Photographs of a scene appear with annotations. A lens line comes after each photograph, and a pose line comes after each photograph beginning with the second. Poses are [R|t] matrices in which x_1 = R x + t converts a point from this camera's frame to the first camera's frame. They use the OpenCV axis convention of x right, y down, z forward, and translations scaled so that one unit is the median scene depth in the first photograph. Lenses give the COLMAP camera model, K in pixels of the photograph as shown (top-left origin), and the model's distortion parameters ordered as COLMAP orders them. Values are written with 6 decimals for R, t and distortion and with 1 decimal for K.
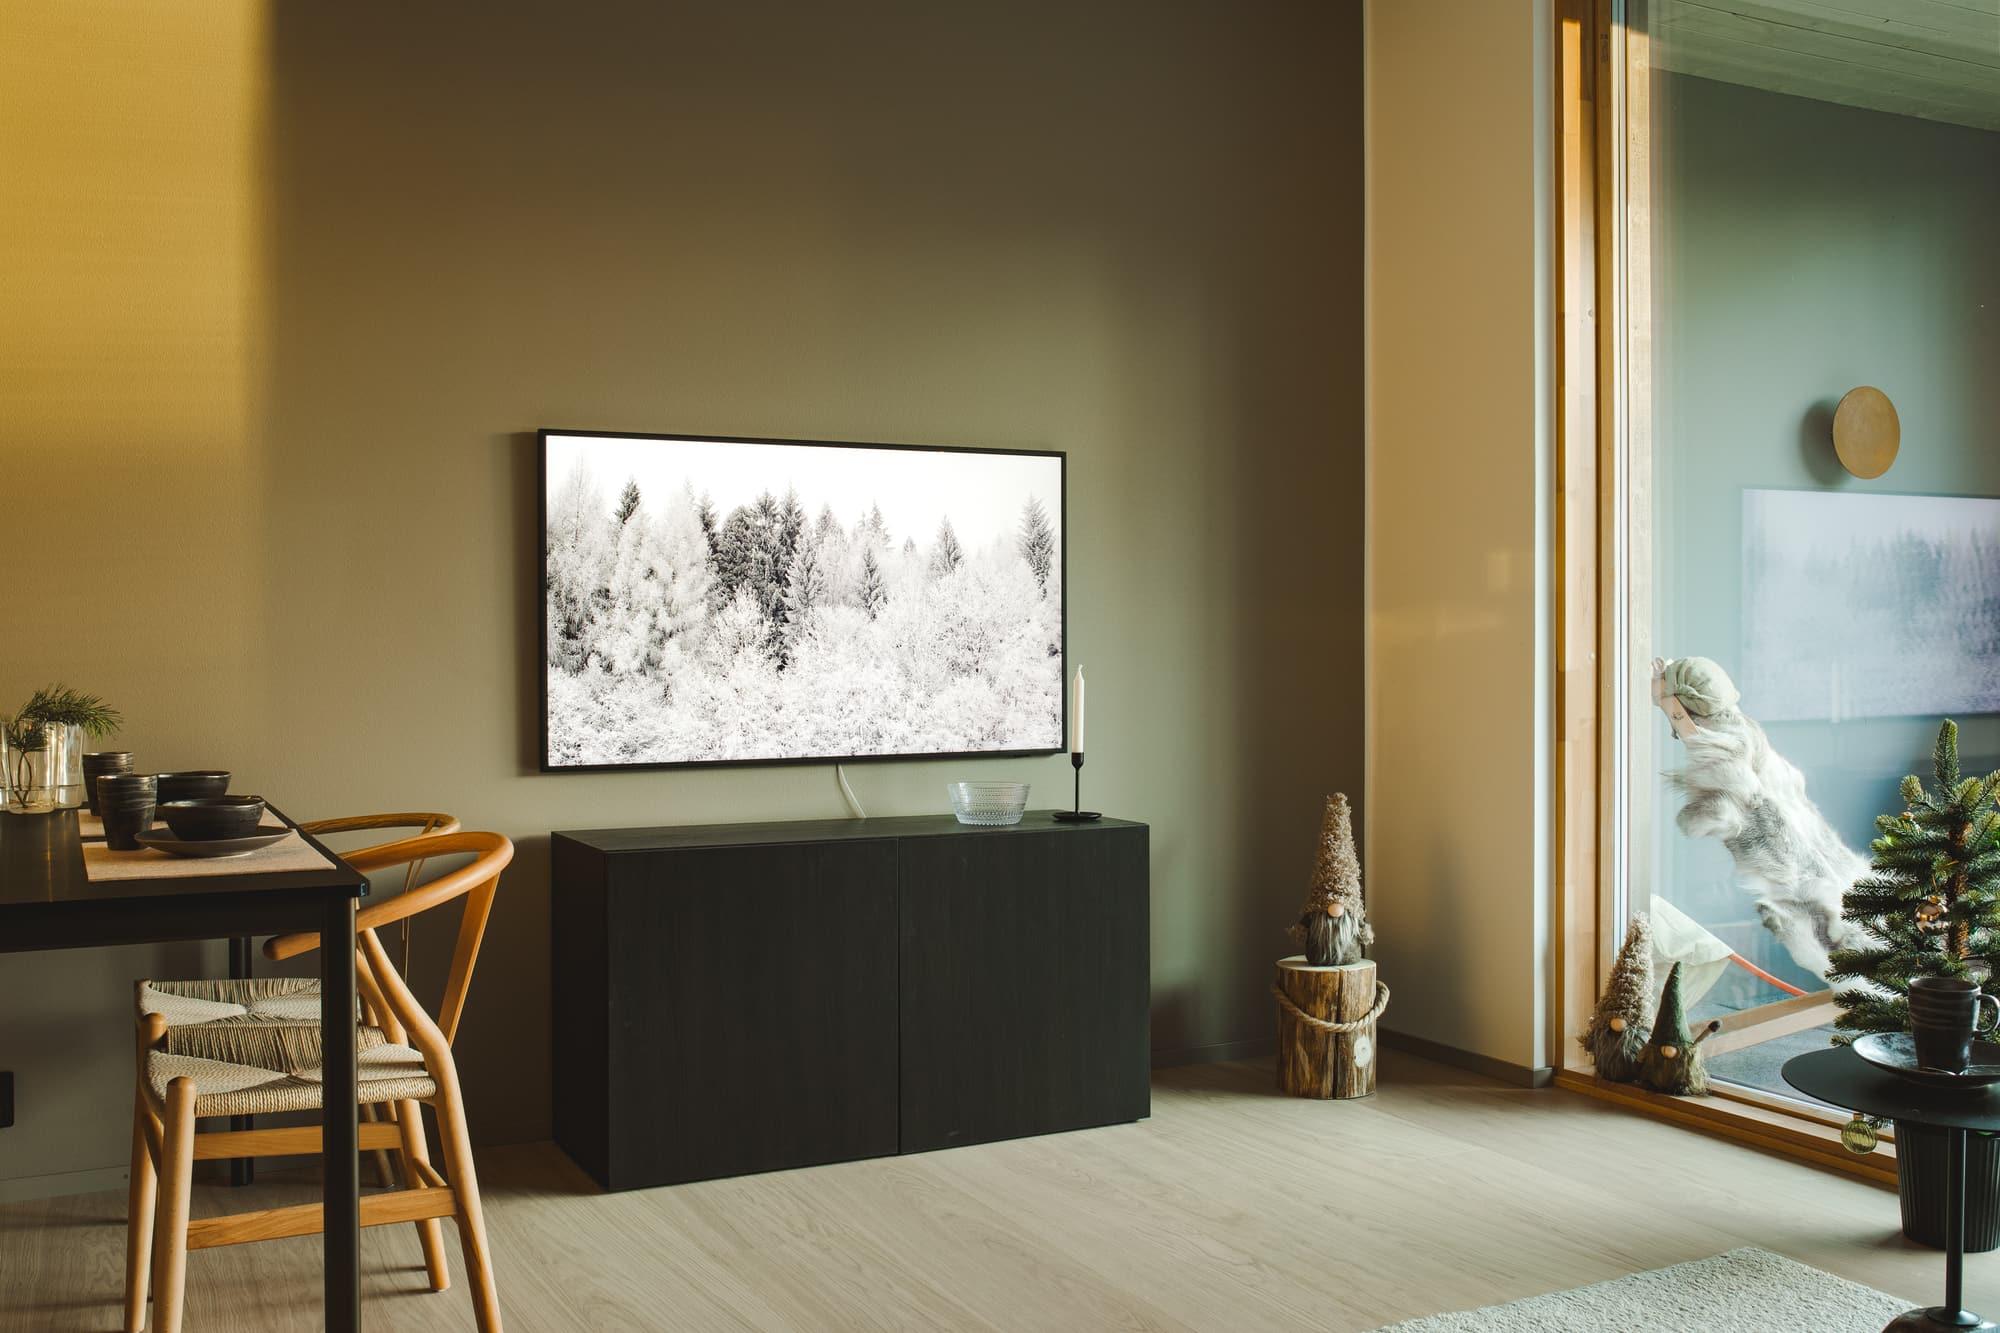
lens RADIAL K [[1970.1, 0, 963.9], [0, 1970.1, 696.8], [0, 0, 1]] dist [0.001614, 0.000000]
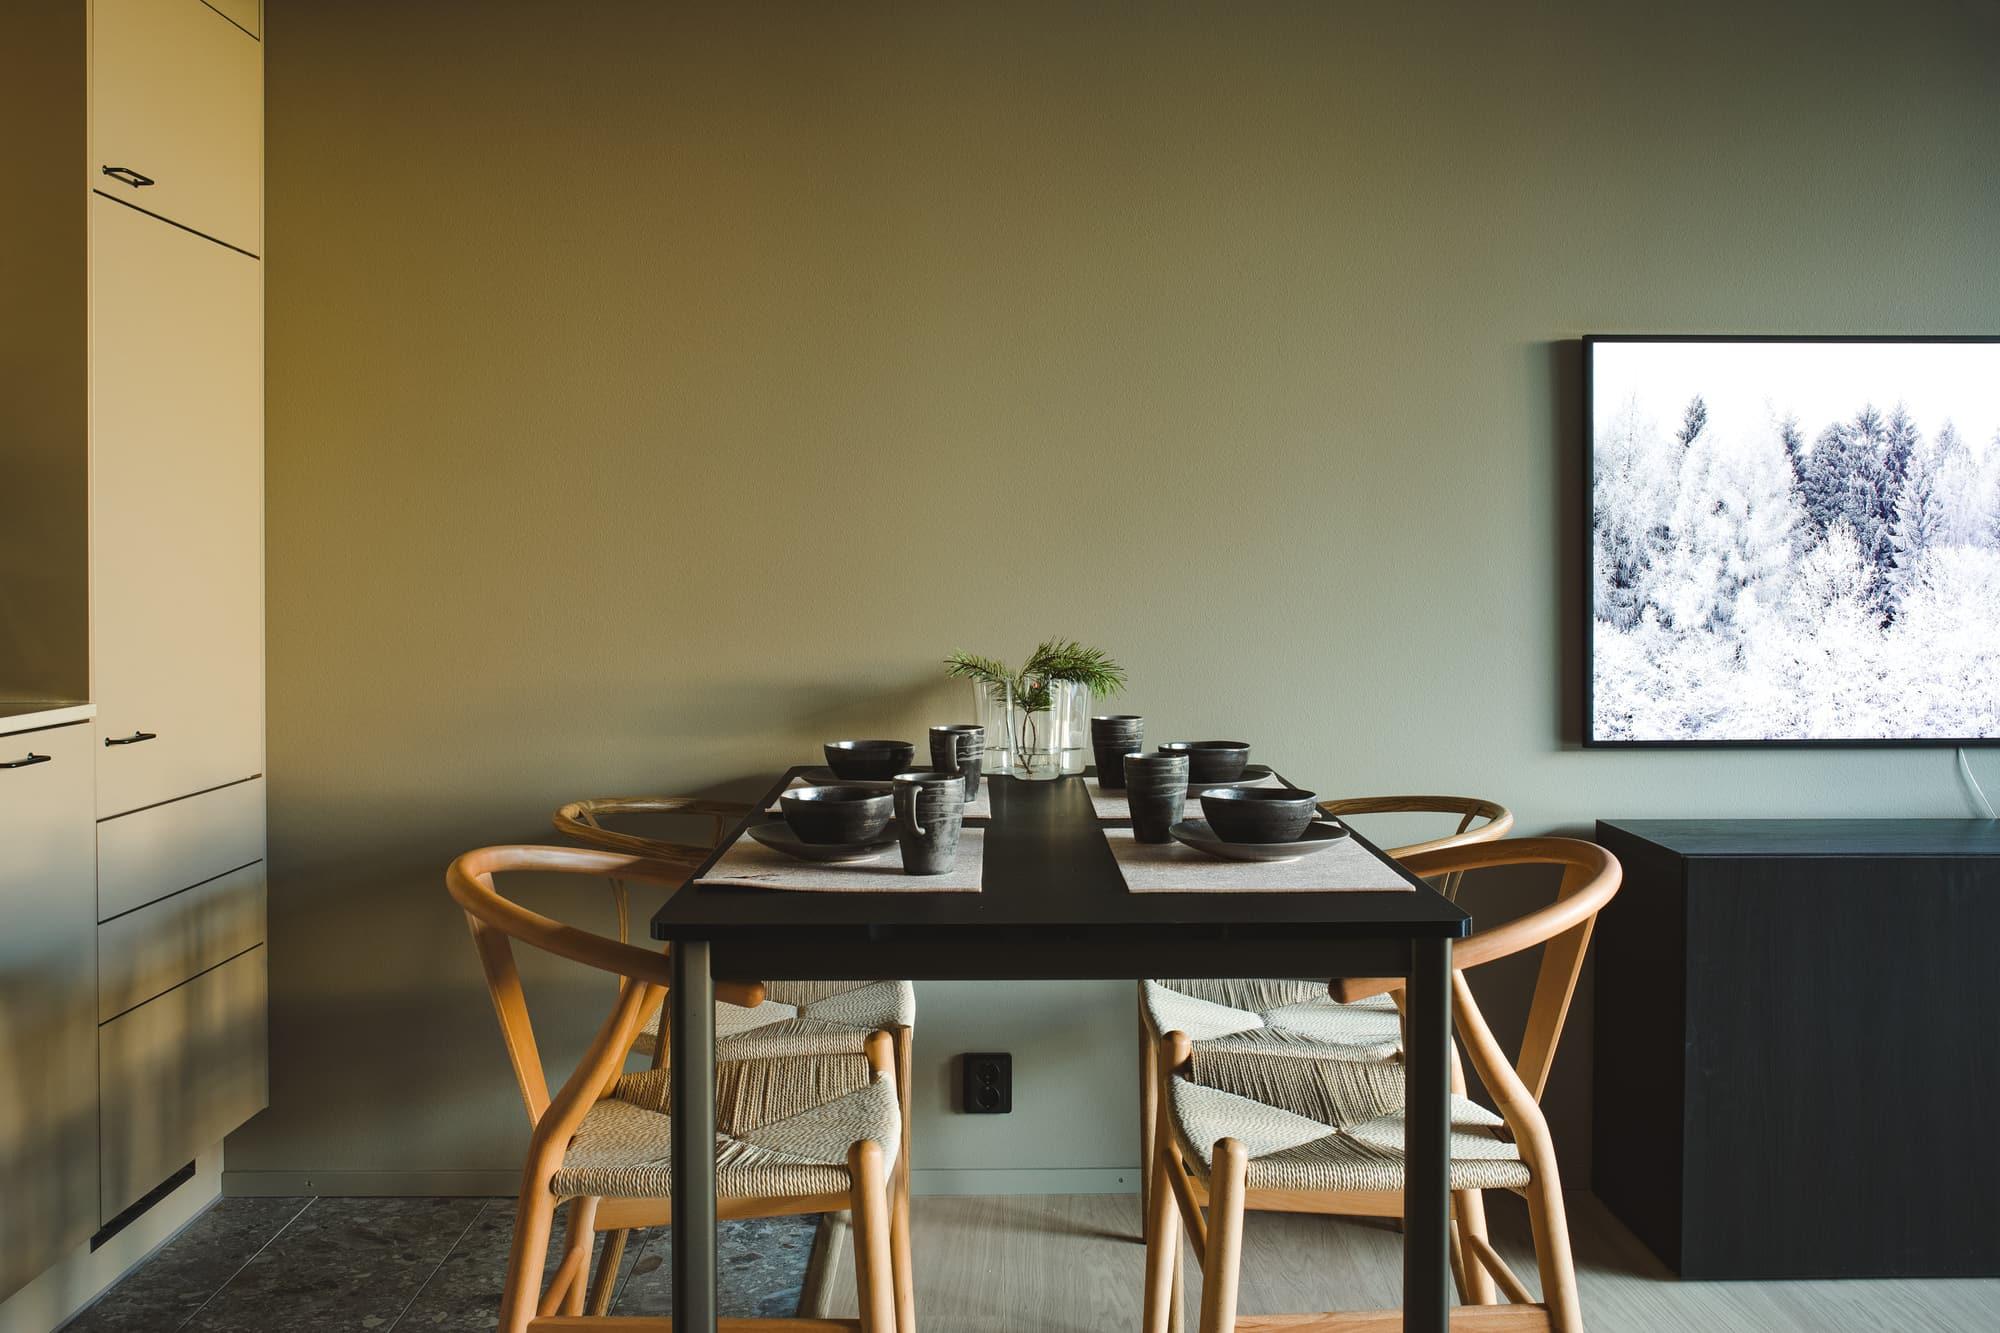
lens RADIAL K [[1970.1, 0, 1004.5], [0, 1970.1, 667.5], [0, 0, 1]] dist [0.001614, 0.000000]
pose [[0.910490, 0.024705, -0.412792, -0.092999], [-0.015370, 0.999546, 0.025919, -0.013339], [0.413245, -0.017255, 0.910456, 0.137756]]
